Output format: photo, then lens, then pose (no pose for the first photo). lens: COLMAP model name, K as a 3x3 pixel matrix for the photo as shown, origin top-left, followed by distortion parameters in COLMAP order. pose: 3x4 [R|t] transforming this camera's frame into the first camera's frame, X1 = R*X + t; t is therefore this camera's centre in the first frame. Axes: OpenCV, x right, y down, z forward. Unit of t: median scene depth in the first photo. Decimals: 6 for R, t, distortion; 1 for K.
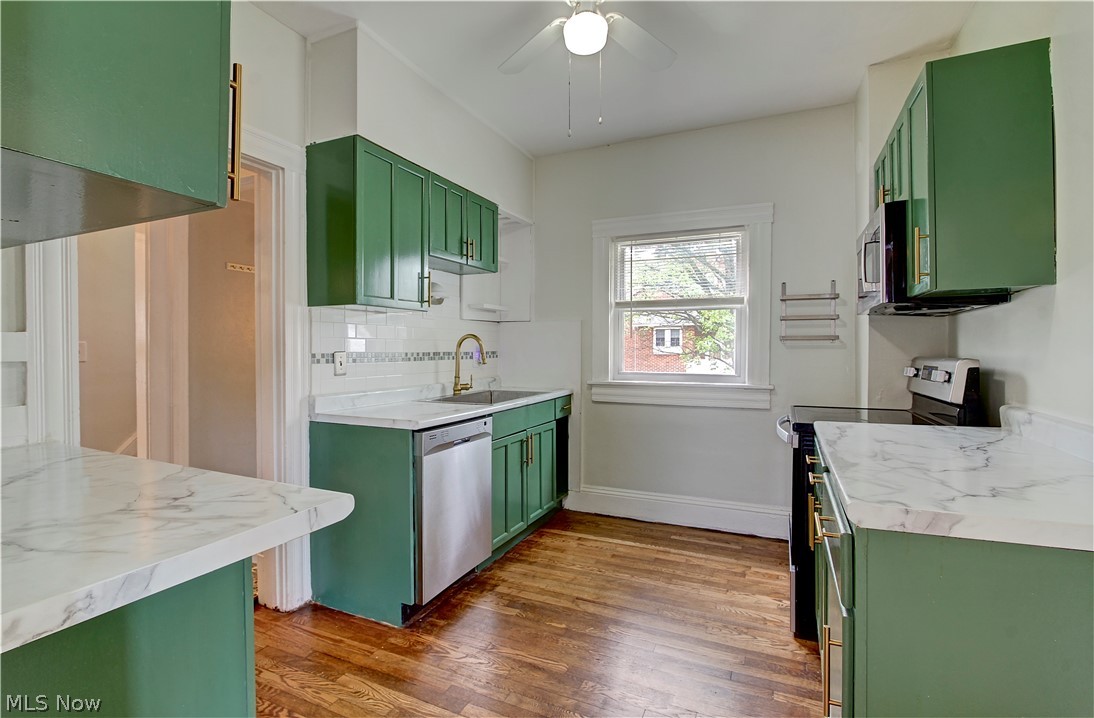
lens RADIAL K [[512.9, 0, 537.8], [0, 512.9, 353.0], [0, 0, 1]] dist [-0.016374, 0.000259]
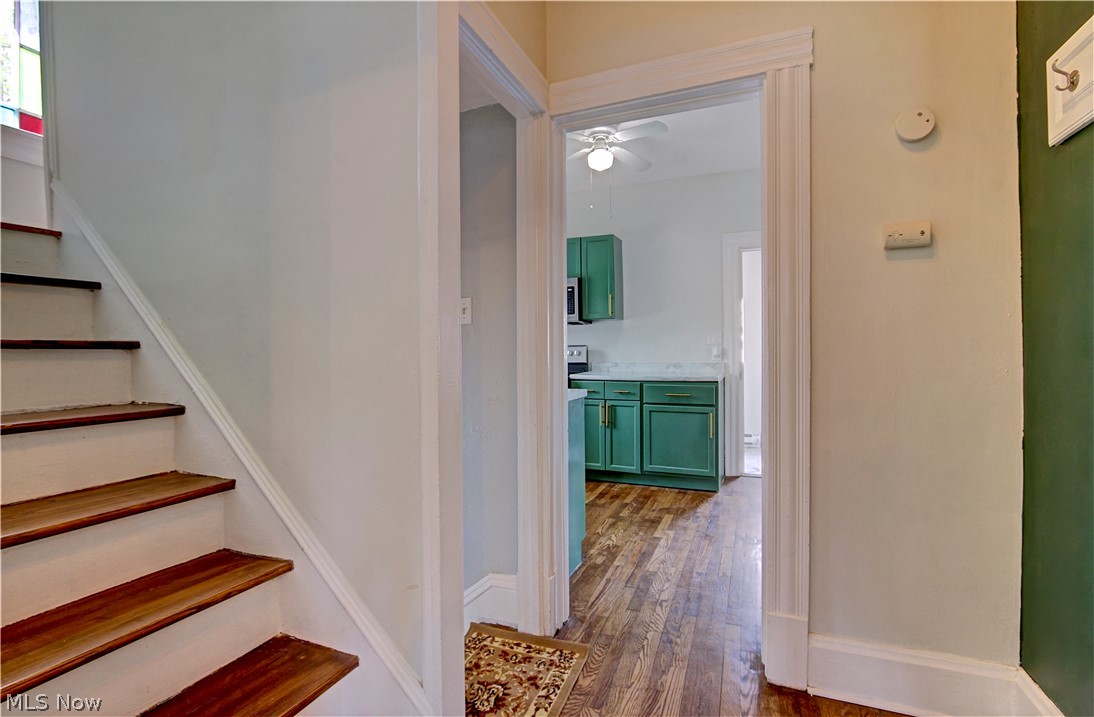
lens RADIAL K [[508.9, 0, 547.3], [0, 508.9, 357.8], [0, 0, 1]] dist [-0.019616, 0.000850]
pose [[-0.041021, -0.010992, 0.999098, -1.076413], [0.013424, 0.999843, 0.011552, 0.026522], [-0.999068, 0.013885, -0.040867, 0.821769]]
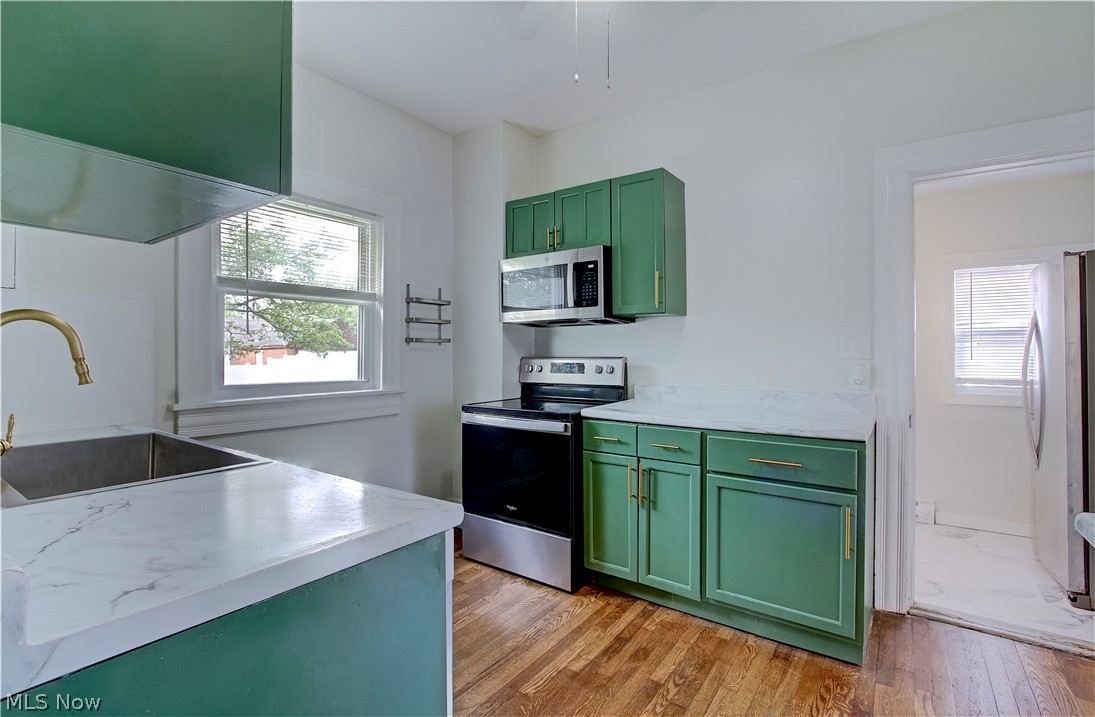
lens RADIAL K [[509.4, 0, 541.5], [0, 509.4, 355.0], [0, 0, 1]] dist [-0.019616, 0.000850]
pose [[0.185505, -0.002881, 0.982639, -0.473008], [0.006864, 0.999975, 0.001636, 0.000111], [-0.982619, 0.006442, 0.185521, 0.603999]]
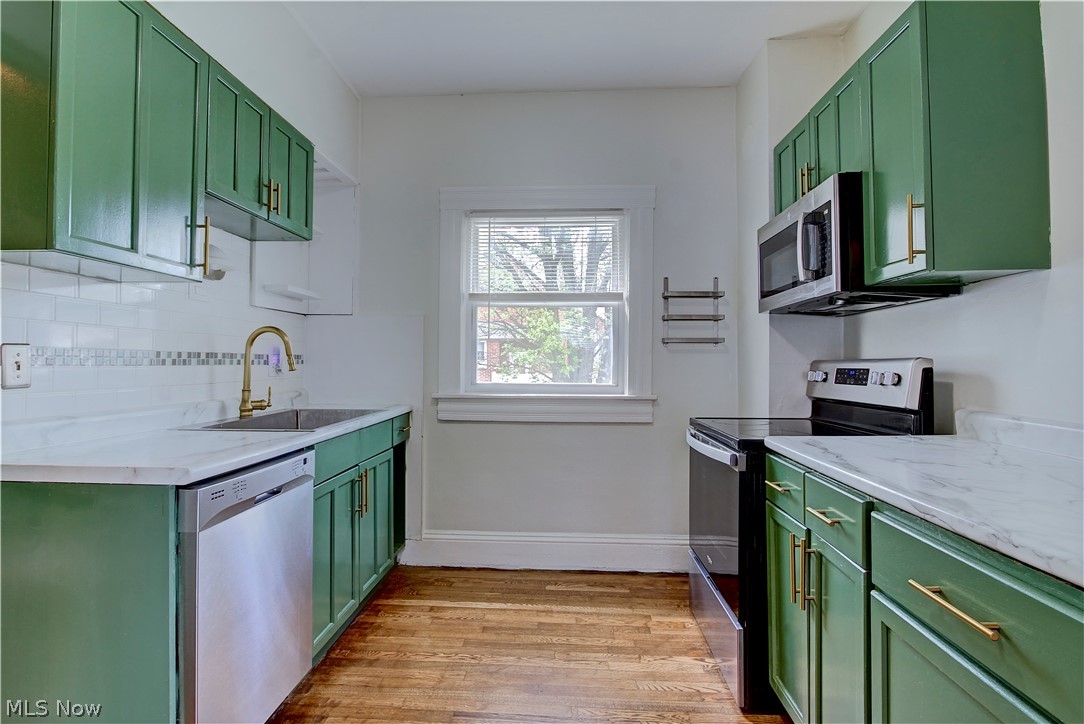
lens RADIAL K [[539.2, 0, 532.2], [0, 539.2, 355.0], [0, 0, 1]] dist [-0.015951, 0.003416]
pose [[0.931100, 0.009491, 0.364640, -0.073921], [-0.001398, 0.999747, -0.022452, 0.017775], [-0.364761, 0.020395, 0.930878, 0.241561]]
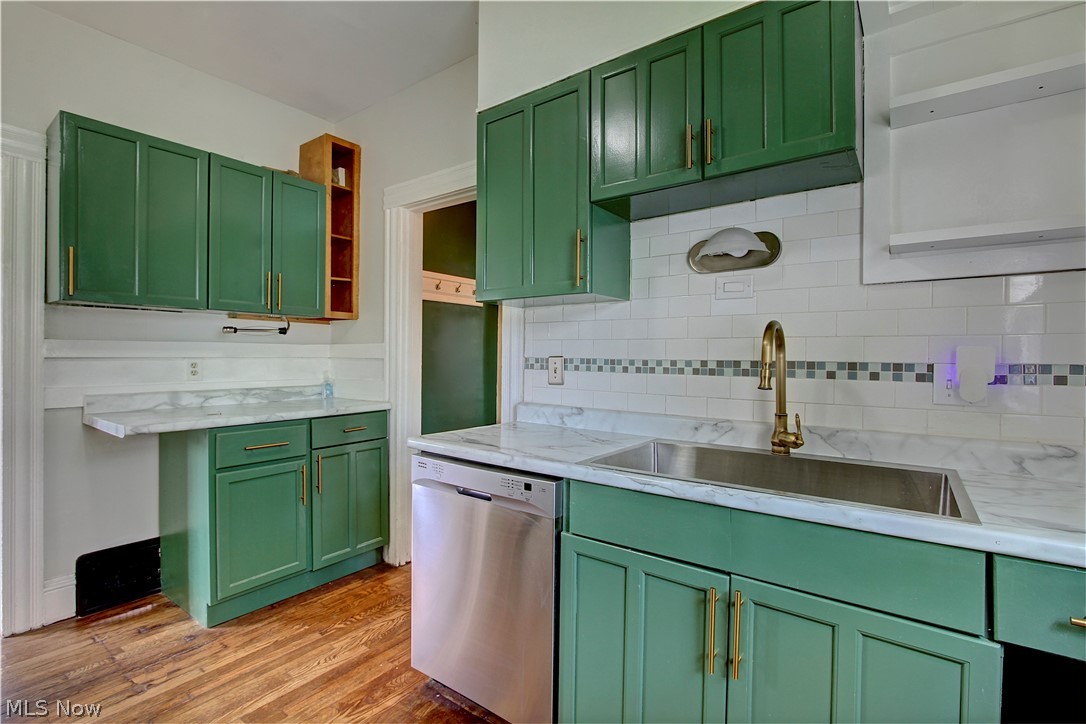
lens RADIAL K [[509.1, 0, 536.8], [0, 509.1, 359.0], [0, 0, 1]] dist [-0.016374, 0.000259]
pose [[-0.217748, 0.005627, -0.975989, 0.374270], [-0.017337, 0.999803, 0.009632, -0.004882], [0.975851, 0.019018, -0.217607, 0.985354]]
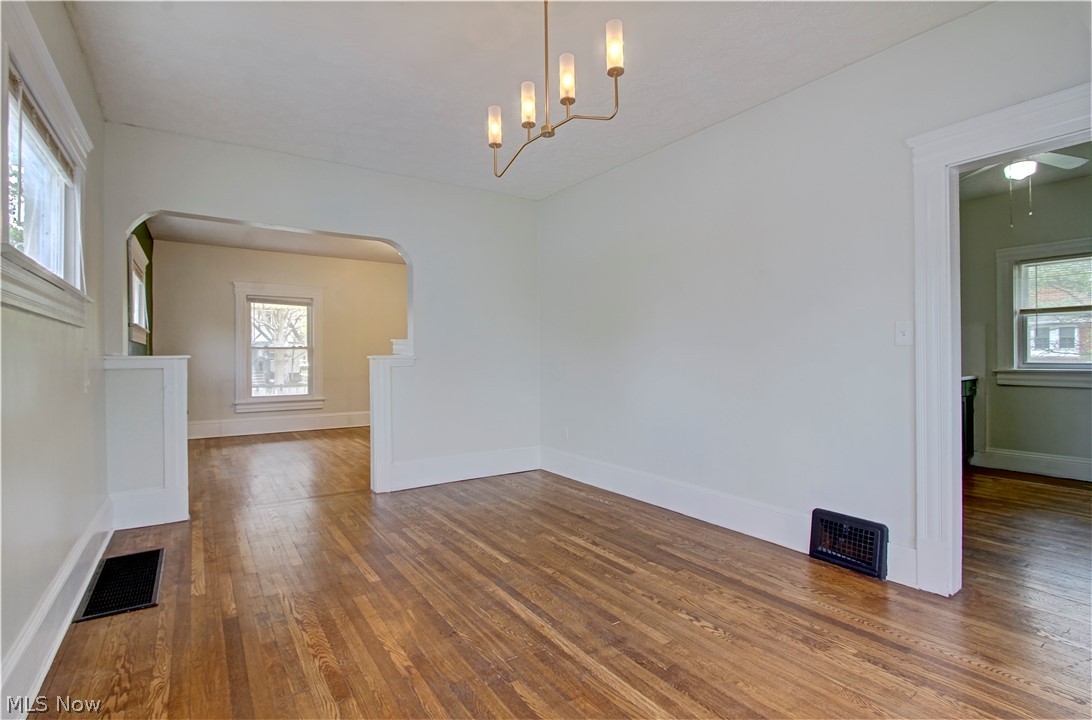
lens RADIAL K [[511.9, 0, 534.0], [0, 511.9, 354.1], [0, 0, 1]] dist [-0.016374, 0.000259]
pose [[0.853830, -0.004435, -0.520533, -0.299902], [-0.000997, 0.999948, -0.010155, 0.037227], [0.520551, 0.009190, 0.853781, -0.942852]]
